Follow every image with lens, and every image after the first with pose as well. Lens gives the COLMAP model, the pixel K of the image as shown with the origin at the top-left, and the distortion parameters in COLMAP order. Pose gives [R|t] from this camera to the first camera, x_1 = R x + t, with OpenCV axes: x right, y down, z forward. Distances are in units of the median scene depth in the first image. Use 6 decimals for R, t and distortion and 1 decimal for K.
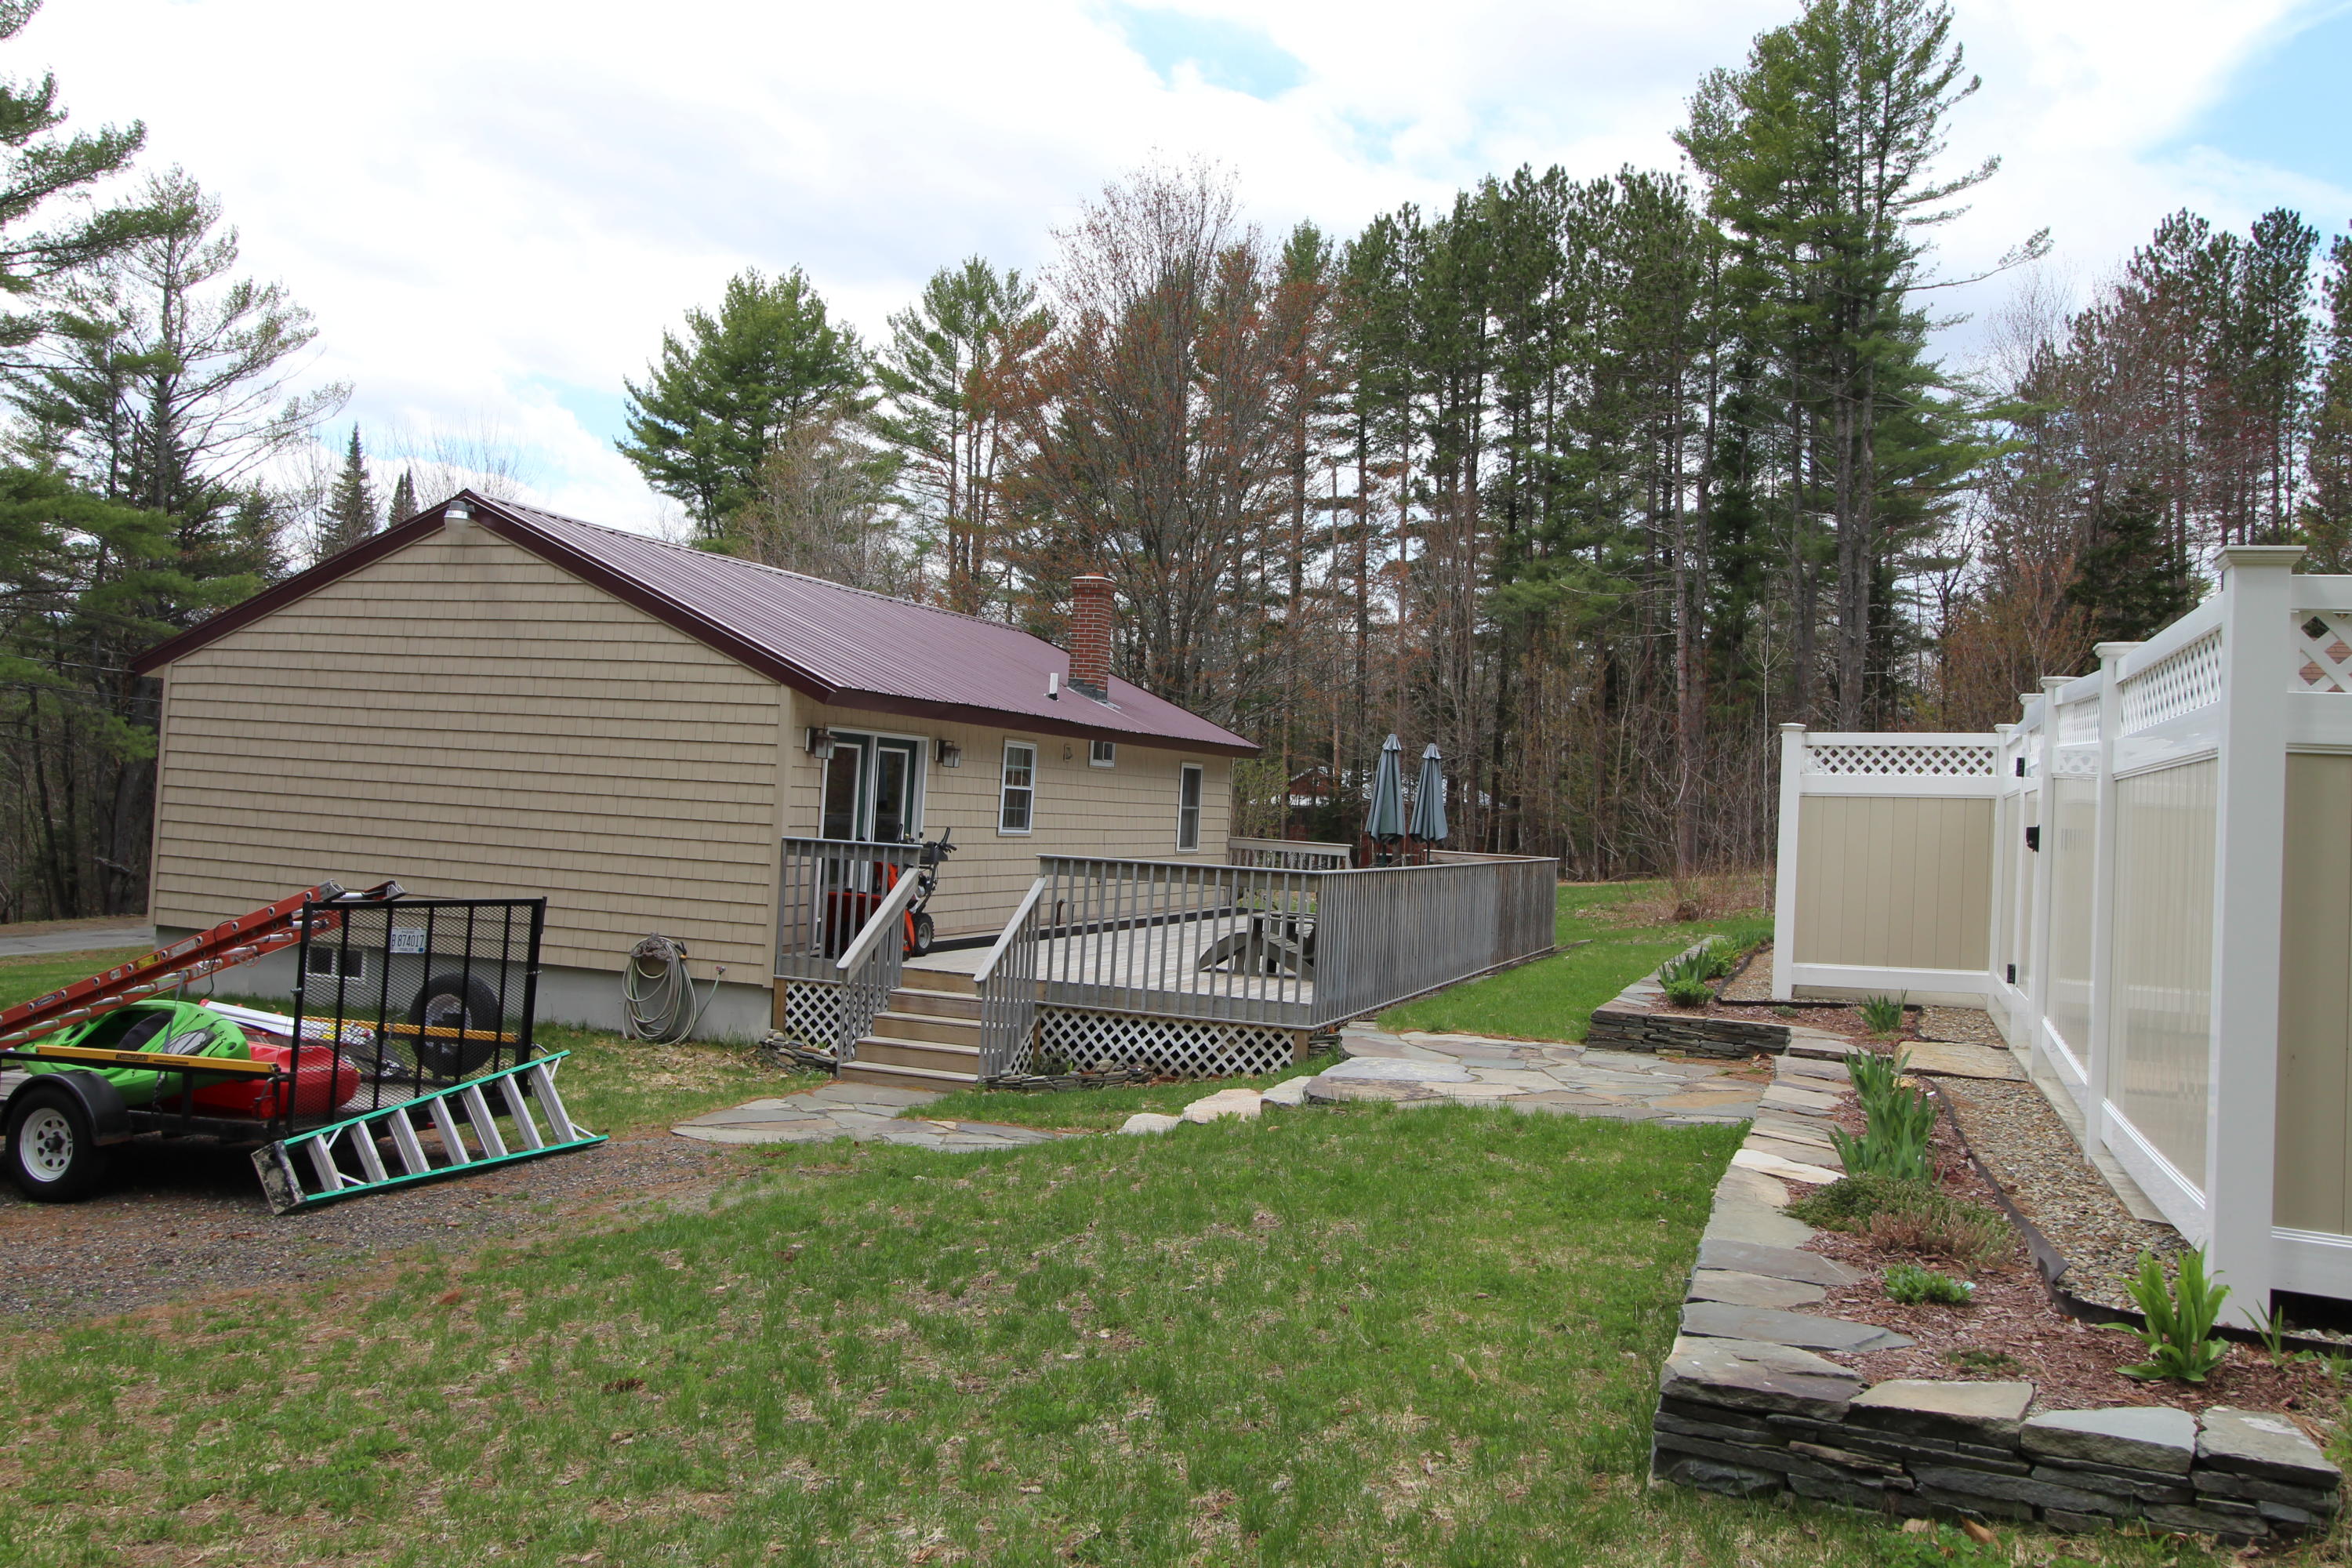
lens RADIAL K [[1808.3, 0, 1176.0], [0, 1808.3, 784.0], [0, 0, 1]] dist [0.002908, 0.004665]
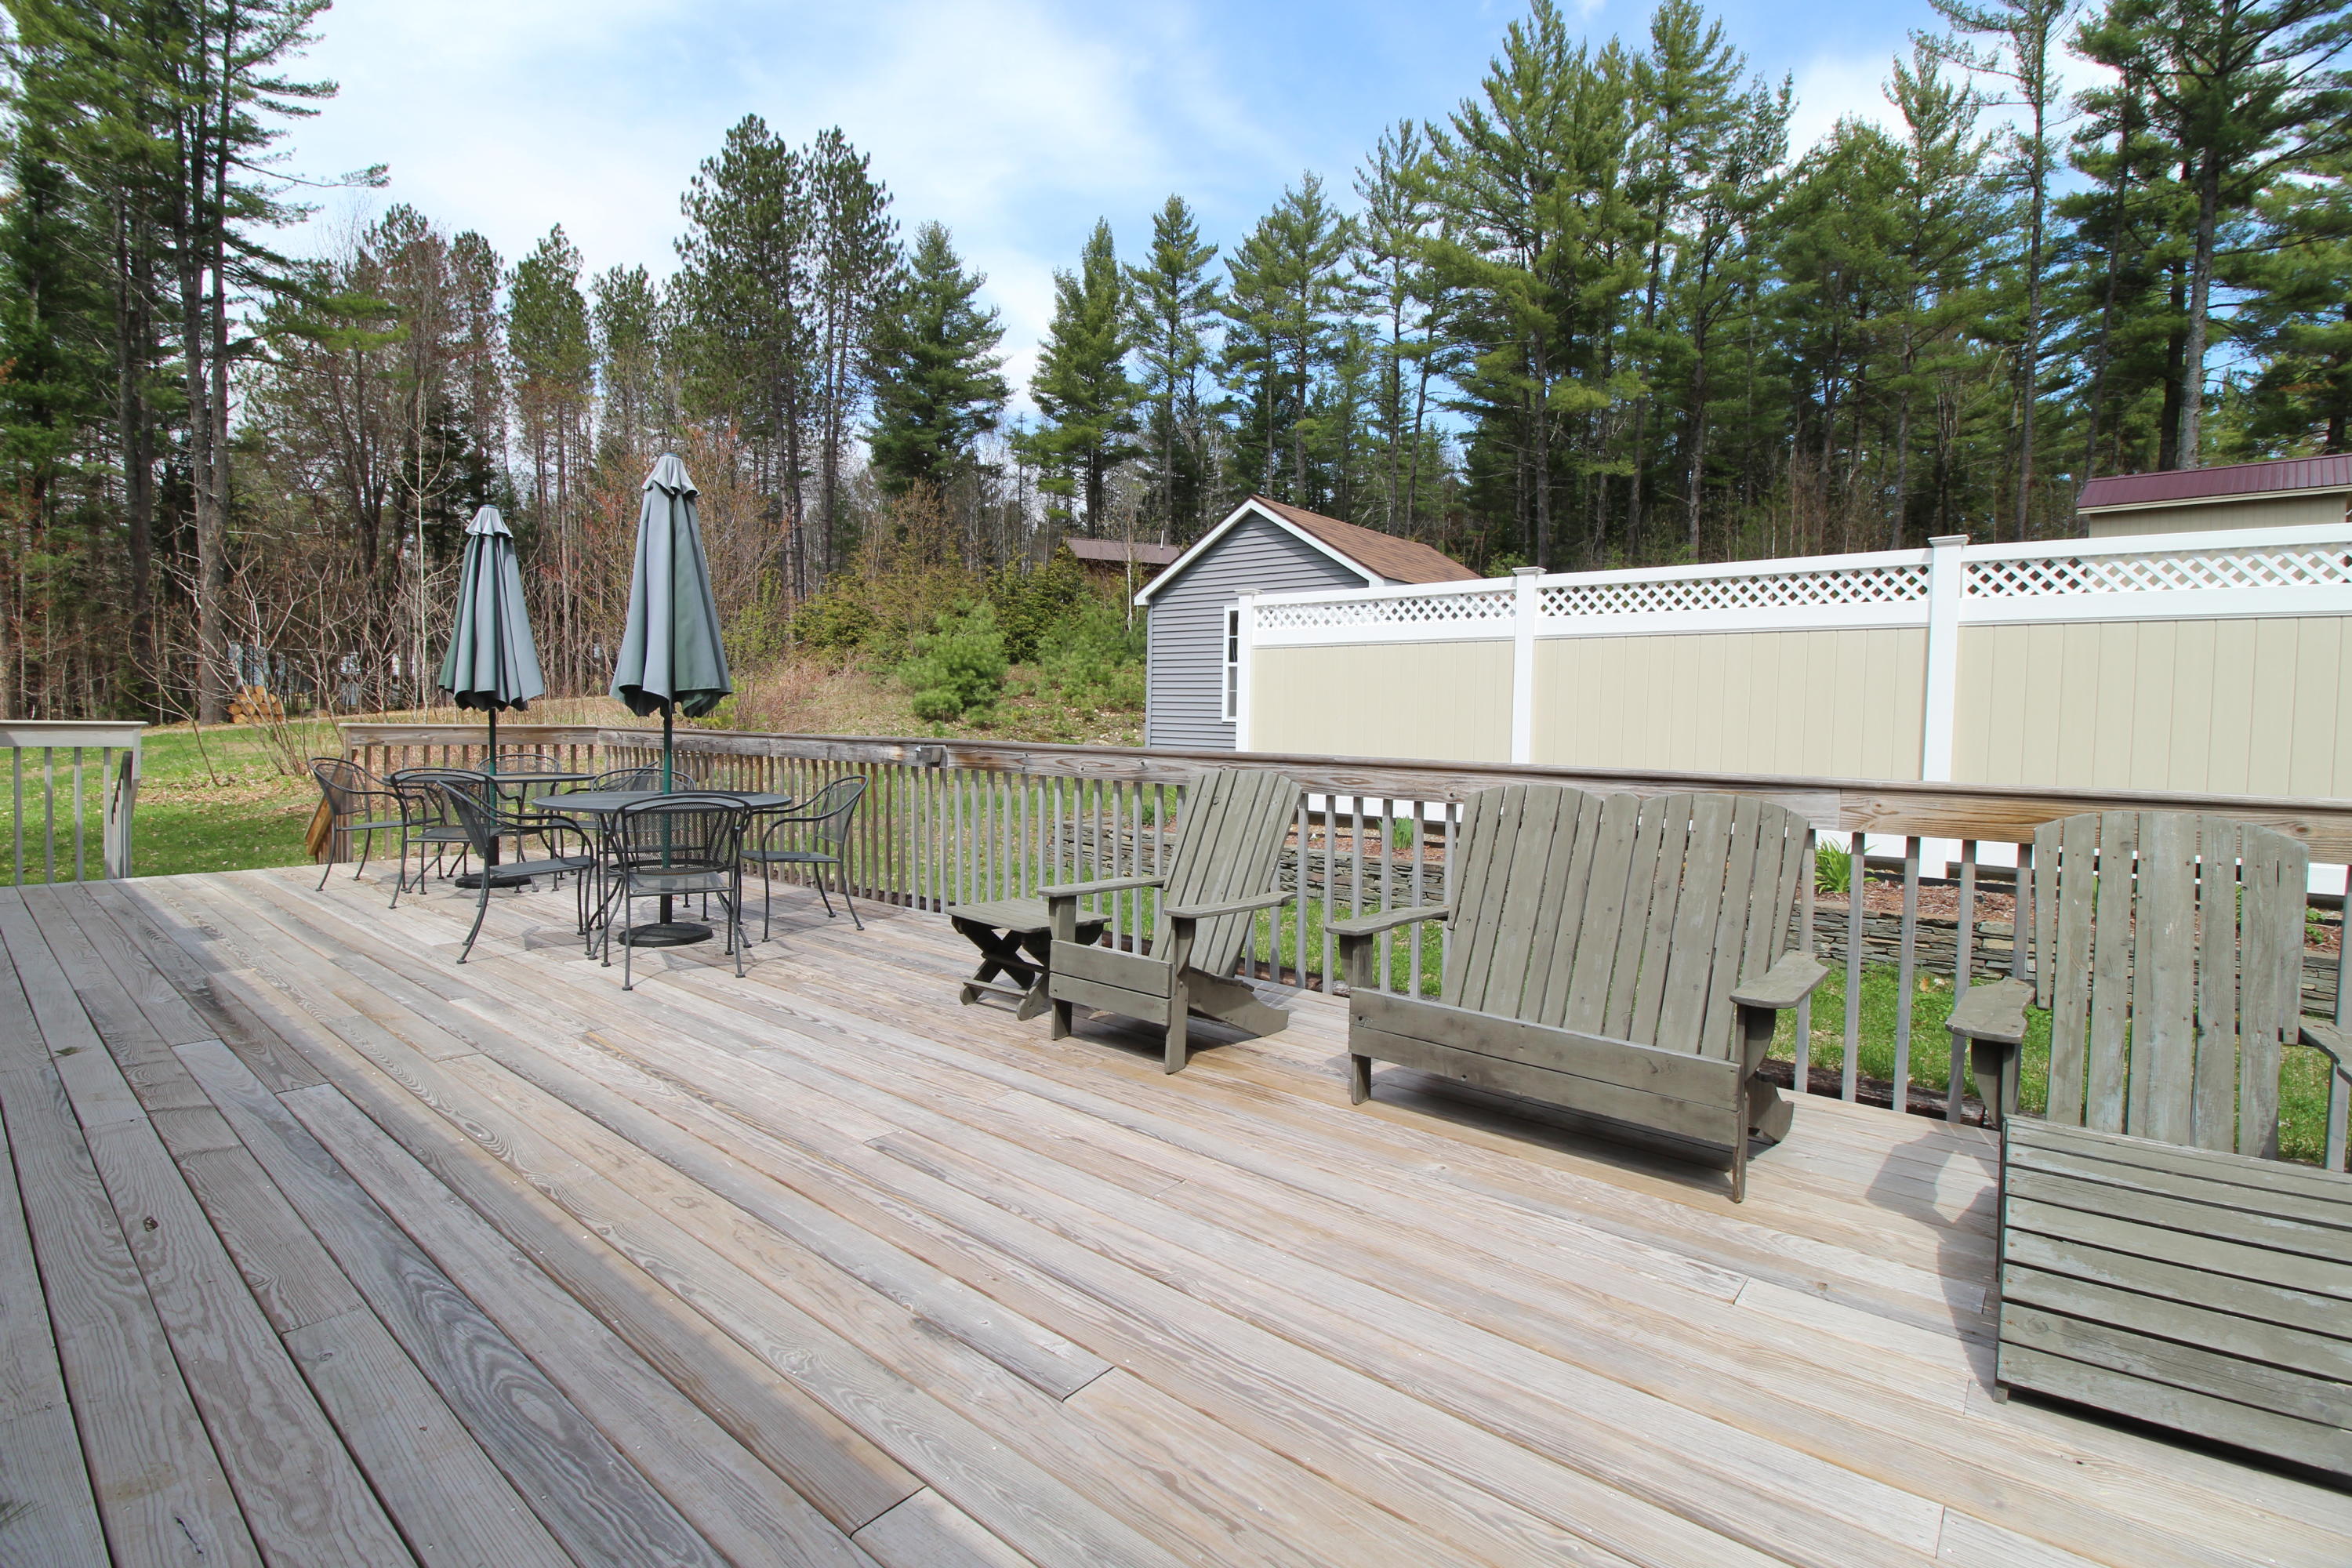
lens RADIAL K [[1086.6, 0, 1167.8], [0, 1086.6, 759.4], [0, 0, 1]] dist [-0.010679, -0.007274]
pose [[0.328403, -0.081746, 0.940994, -0.026614], [-0.010718, 0.995861, 0.090253, 0.005386], [-0.944477, -0.039725, 0.326167, 0.231260]]
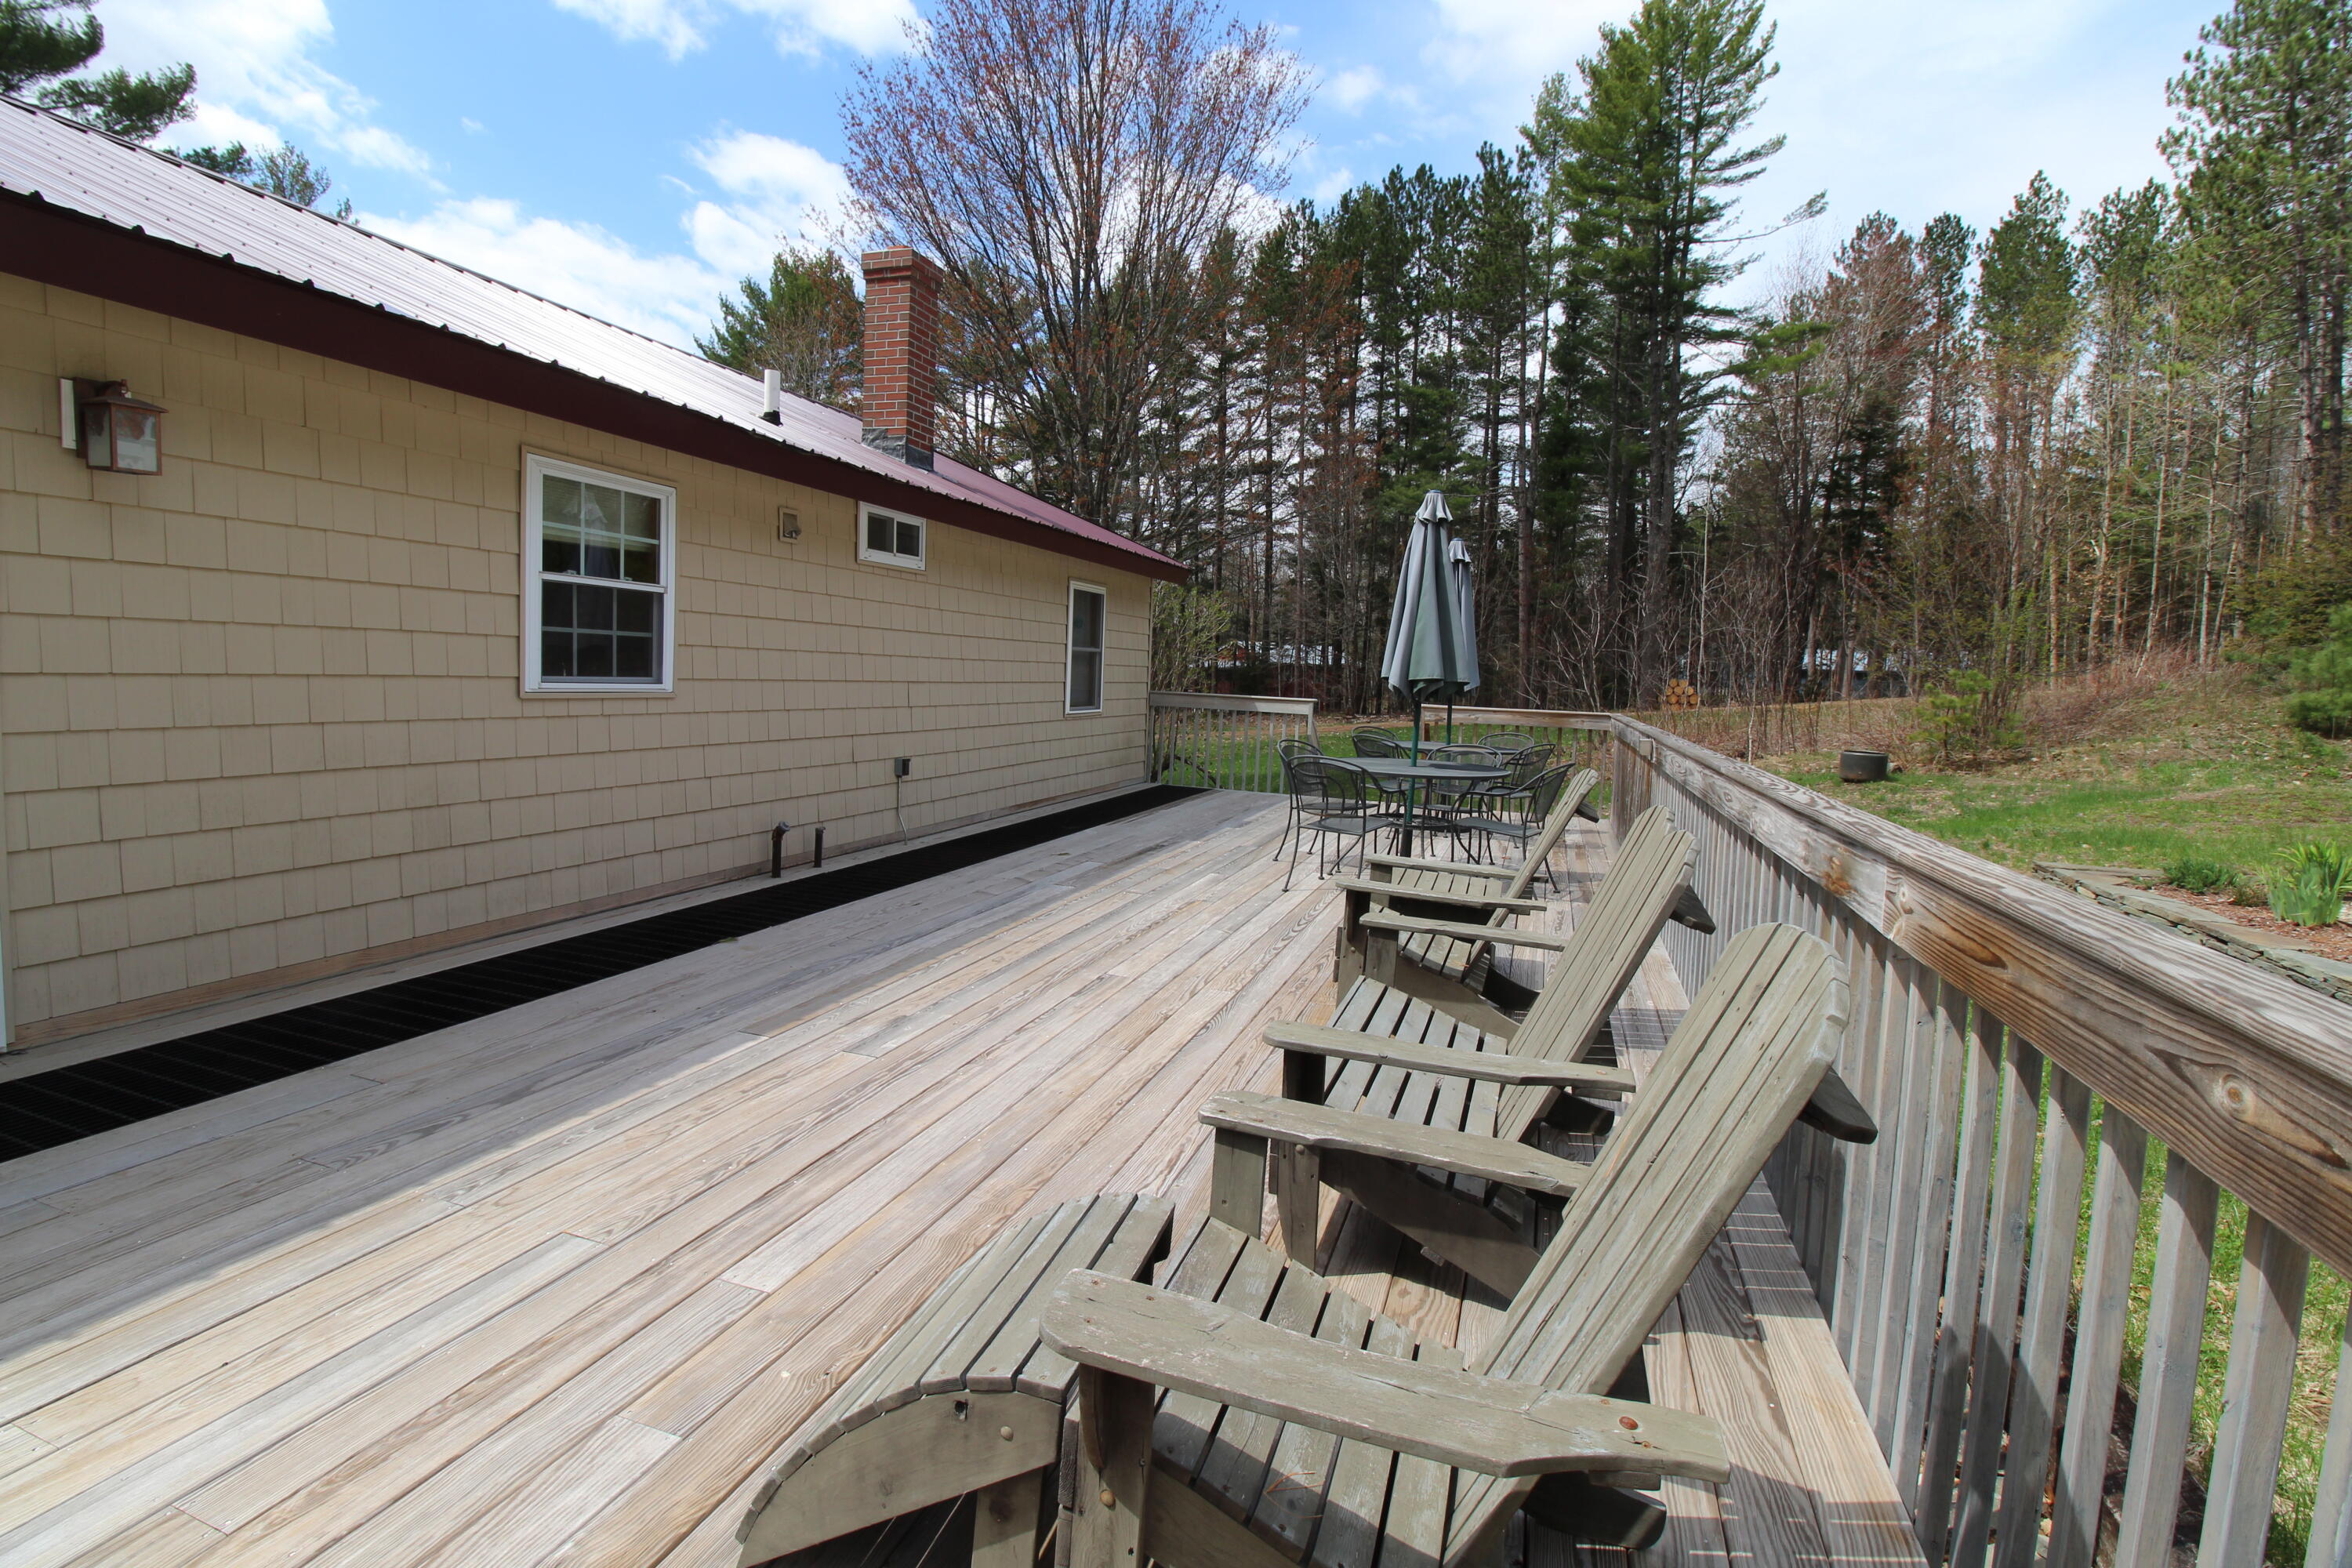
lens RADIAL K [[1086.6, 0, 1167.8], [0, 1086.6, 759.4], [0, 0, 1]] dist [-0.010679, -0.007274]
pose [[0.999733, -0.014992, 0.017572, 0.010169], [0.013301, 0.995607, 0.092685, 0.005568], [-0.018884, -0.092426, 0.995540, 0.193161]]
